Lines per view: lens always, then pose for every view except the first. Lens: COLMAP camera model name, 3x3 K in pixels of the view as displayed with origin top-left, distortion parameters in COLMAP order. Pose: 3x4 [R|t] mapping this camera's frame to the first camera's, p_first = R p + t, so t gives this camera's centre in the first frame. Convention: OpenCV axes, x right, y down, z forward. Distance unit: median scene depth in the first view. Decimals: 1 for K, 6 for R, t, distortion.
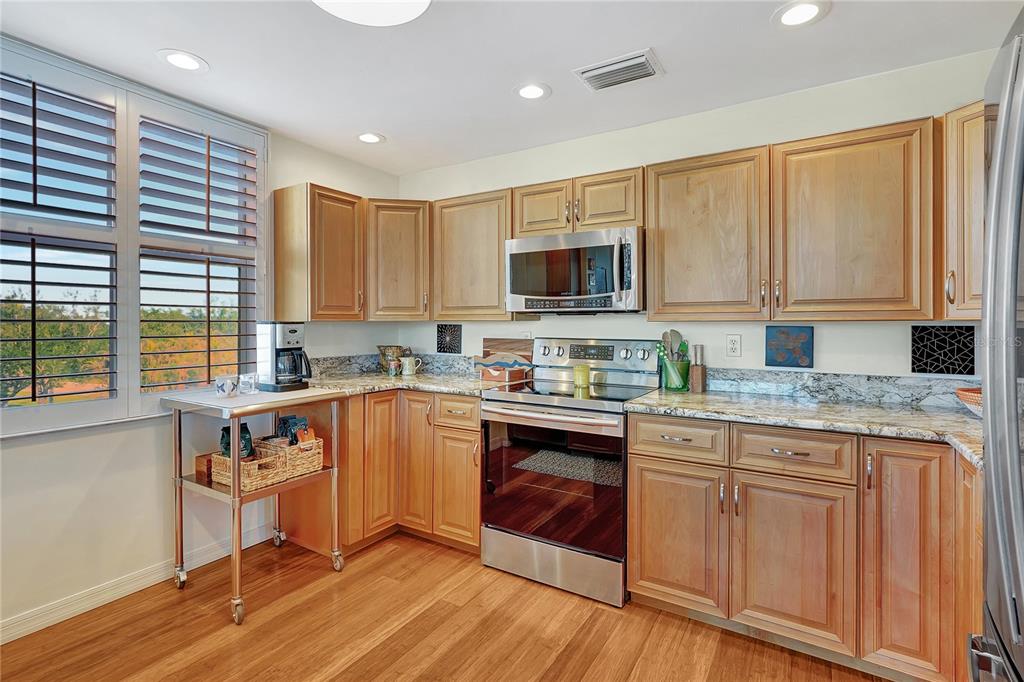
lens RADIAL K [[495.9, 0, 502.9], [0, 495.9, 318.9], [0, 0, 1]] dist [-0.007019, 0.001129]
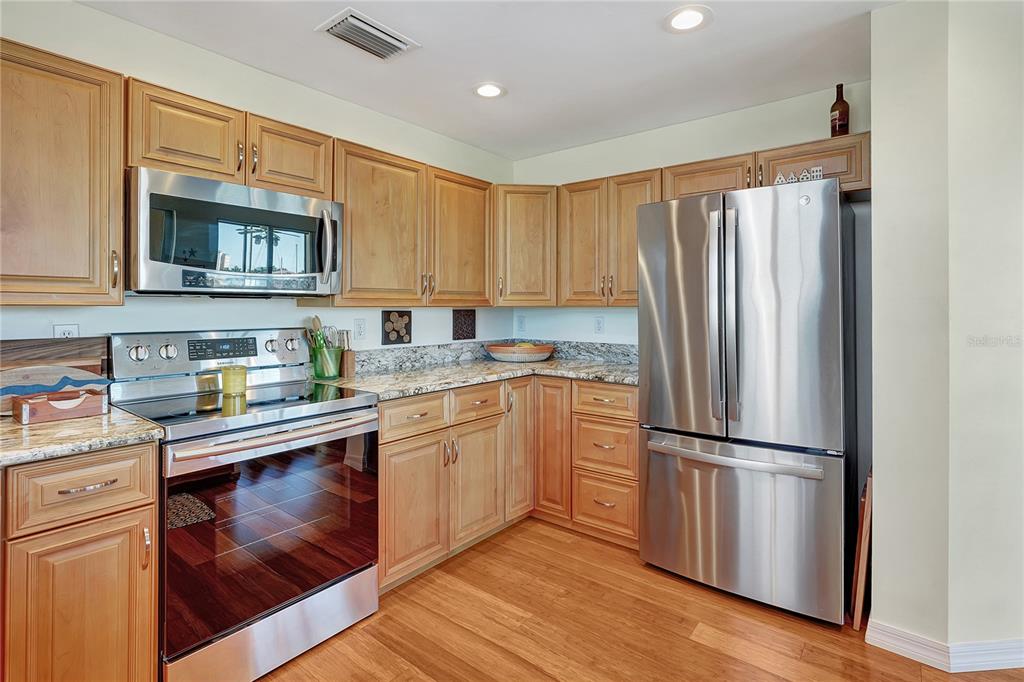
lens RADIAL K [[495.9, 0, 518.8], [0, 495.9, 307.8], [0, 0, 1]] dist [-0.007019, 0.001129]
pose [[0.113358, -0.001186, 0.993553, -0.573842], [-0.004277, 0.999989, 0.001682, 0.004204], [-0.993545, -0.004440, 0.113352, 0.542414]]
